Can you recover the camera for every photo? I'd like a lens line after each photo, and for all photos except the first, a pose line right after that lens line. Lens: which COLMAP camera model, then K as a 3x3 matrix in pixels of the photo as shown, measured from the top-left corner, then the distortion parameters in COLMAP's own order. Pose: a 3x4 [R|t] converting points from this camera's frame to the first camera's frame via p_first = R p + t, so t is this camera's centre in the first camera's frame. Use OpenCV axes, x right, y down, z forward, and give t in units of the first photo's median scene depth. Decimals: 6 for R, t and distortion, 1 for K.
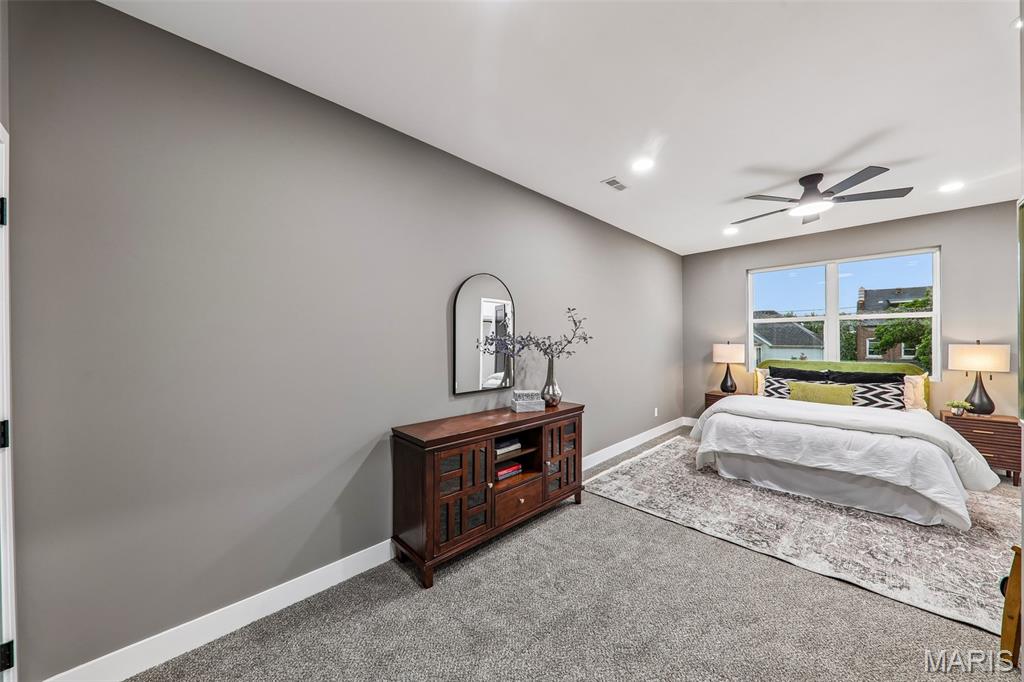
lens RADIAL K [[342.3, 0, 512.0], [0, 342.3, 341.0], [0, 0, 1]] dist [0.001217, -0.004773]
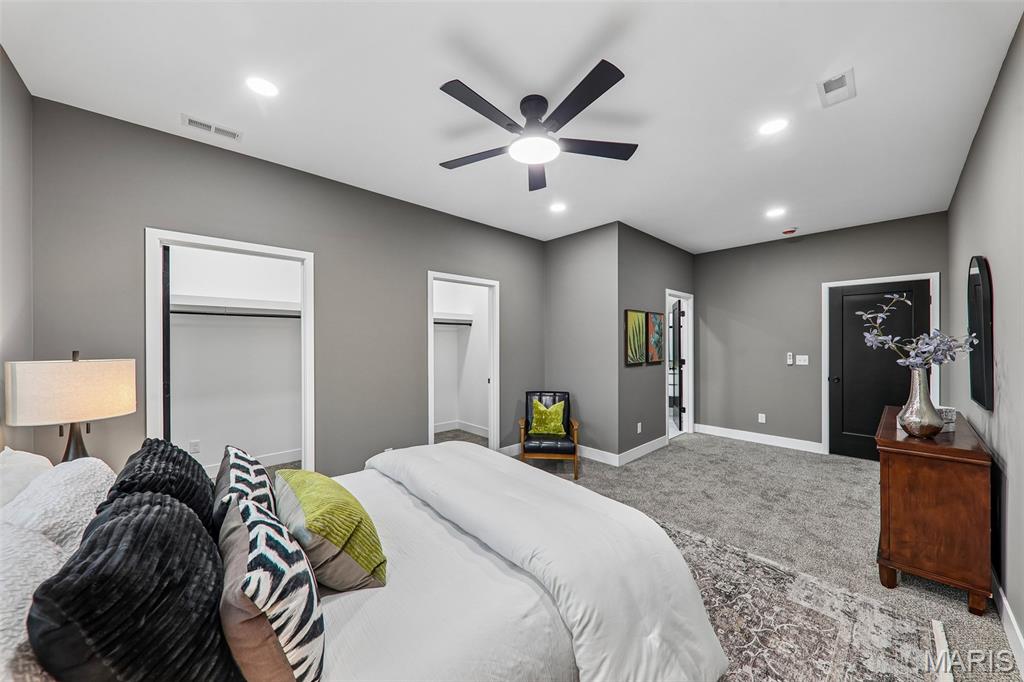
lens RADIAL K [[356.7, 0, 509.7], [0, 356.7, 344.5], [0, 0, 1]] dist [0.015426, -0.008355]
pose [[-0.999715, 0.009790, 0.021787, 0.728612], [0.009891, 0.999941, 0.004535, -0.007840], [-0.021742, 0.004749, -0.999752, 1.367360]]
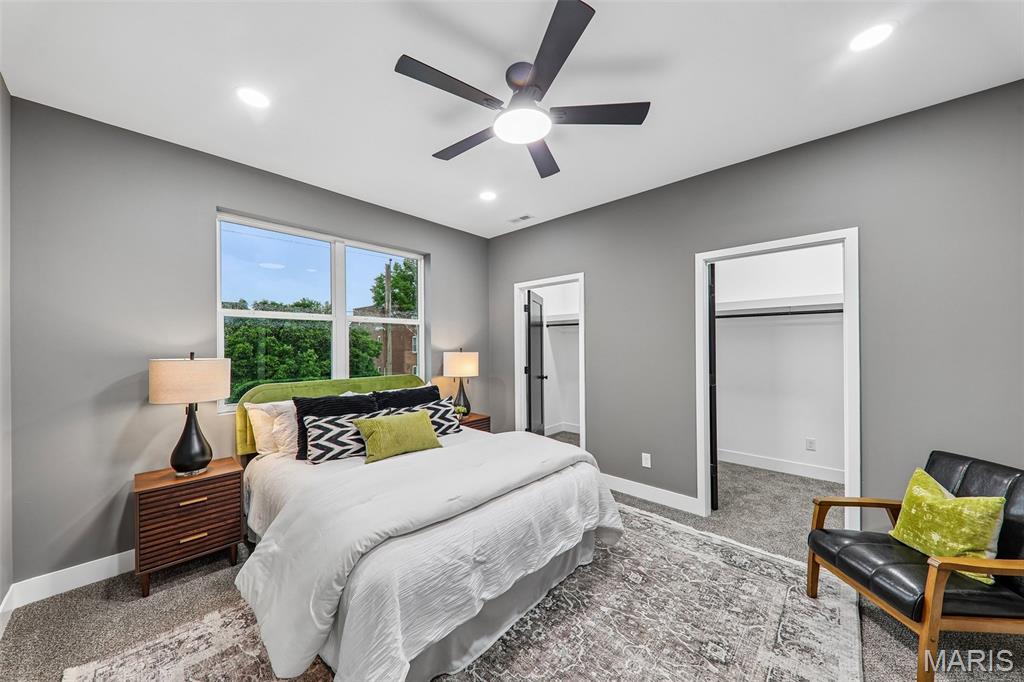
lens RADIAL K [[355.5, 0, 507.9], [0, 355.5, 339.3], [0, 0, 1]] dist [0.000734, -0.000152]
pose [[-0.053625, 0.023647, 0.998281, 0.206040], [0.008572, 0.999694, -0.023220, -0.002429], [-0.998524, 0.007312, -0.053812, 0.845155]]
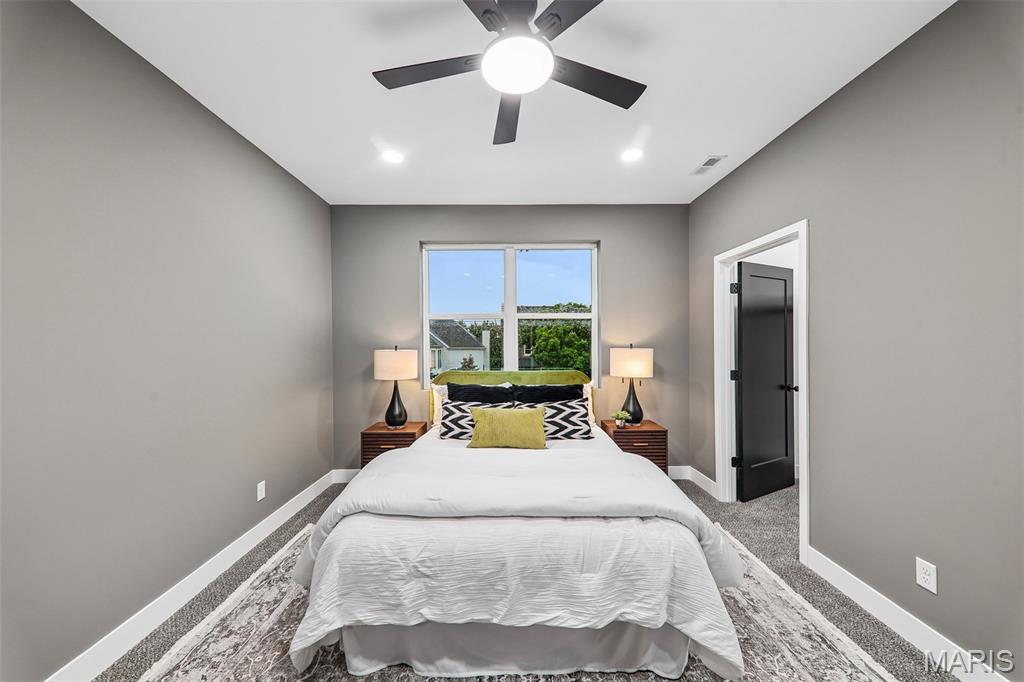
lens RADIAL K [[350.0, 0, 503.6], [0, 350.0, 342.4], [0, 0, 1]] dist [0.004656, -0.000159]
pose [[0.693901, 0.000744, 0.720070, 0.405522], [0.002824, 0.999989, -0.003754, -0.003447], [-0.720065, 0.004638, 0.693891, 0.538868]]
